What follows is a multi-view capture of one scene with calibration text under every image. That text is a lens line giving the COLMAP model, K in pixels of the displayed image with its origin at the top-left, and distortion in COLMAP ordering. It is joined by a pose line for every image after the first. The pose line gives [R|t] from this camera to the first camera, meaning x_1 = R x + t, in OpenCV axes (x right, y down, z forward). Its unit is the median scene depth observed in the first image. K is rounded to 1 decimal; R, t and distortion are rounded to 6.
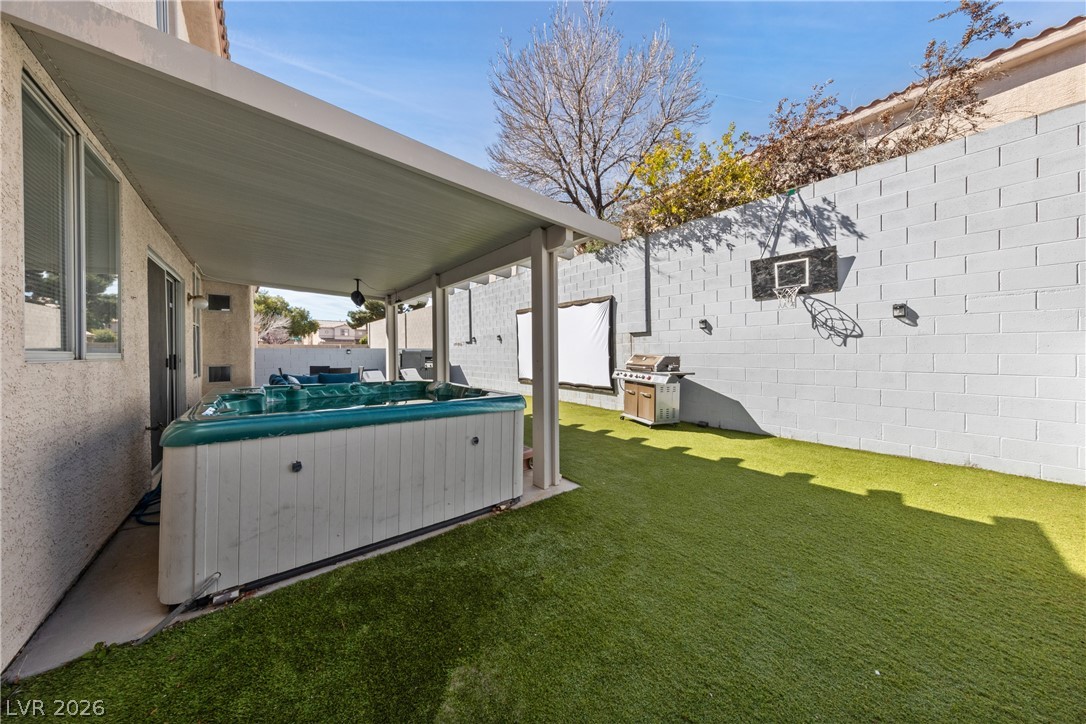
lens RADIAL K [[339.4, 0, 543.7], [0, 339.4, 358.9], [0, 0, 1]] dist [-0.000259, 0.000049]
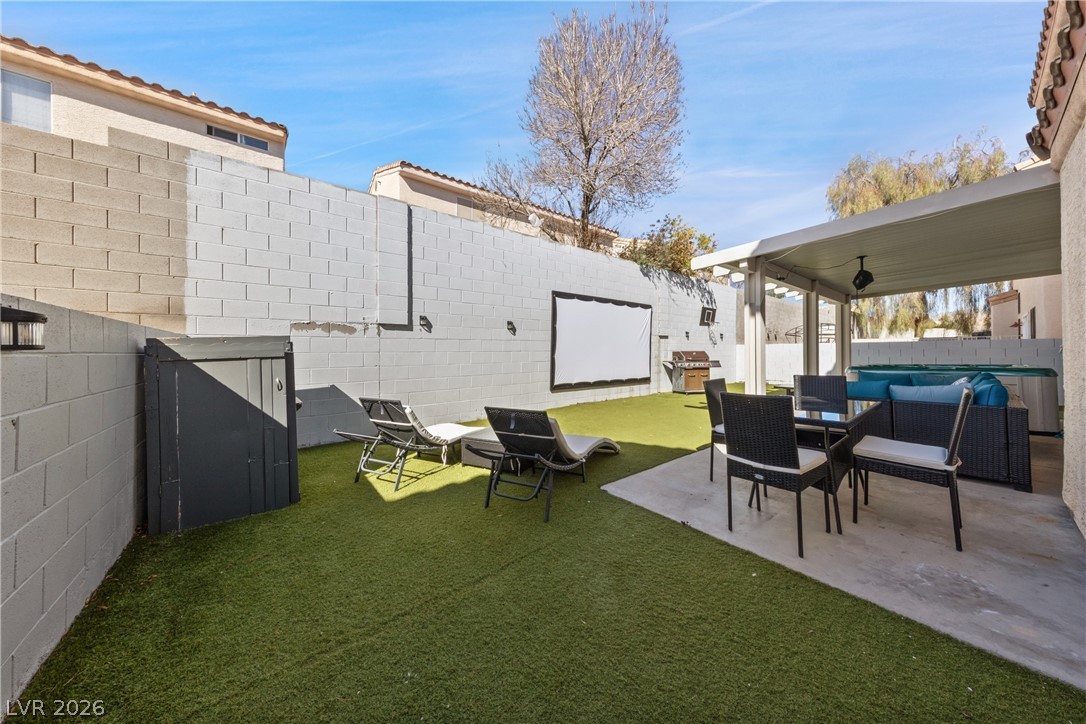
lens RADIAL K [[347.9, 0, 536.3], [0, 347.9, 352.8], [0, 0, 1]] dist [0.001112, 0.000090]
pose [[0.029548, -0.005152, 0.999550, -1.633970], [0.016711, 0.999849, 0.004660, -0.032270], [-0.999424, 0.016566, 0.029629, 2.033536]]
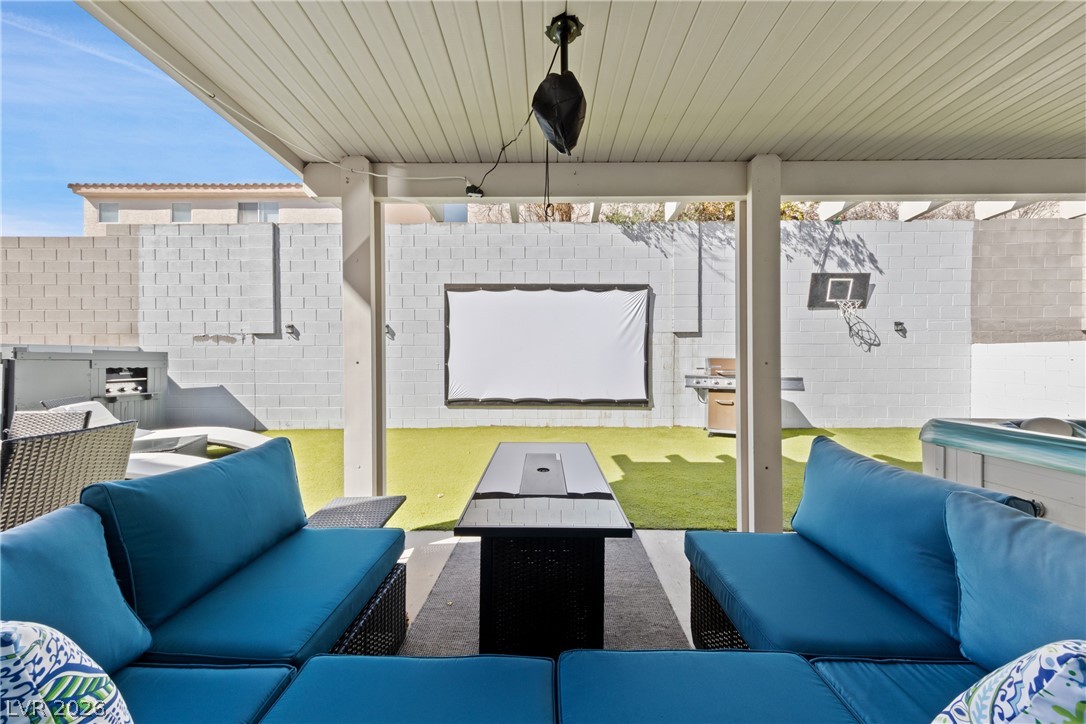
lens RADIAL K [[339.4, 0, 543.7], [0, 339.4, 358.9], [0, 0, 1]] dist [-0.000259, 0.000049]
pose [[0.649068, -0.001067, 0.760729, -0.831753], [0.012024, 0.999888, -0.008857, -0.011905], [-0.760635, 0.014896, 0.649009, 0.982301]]
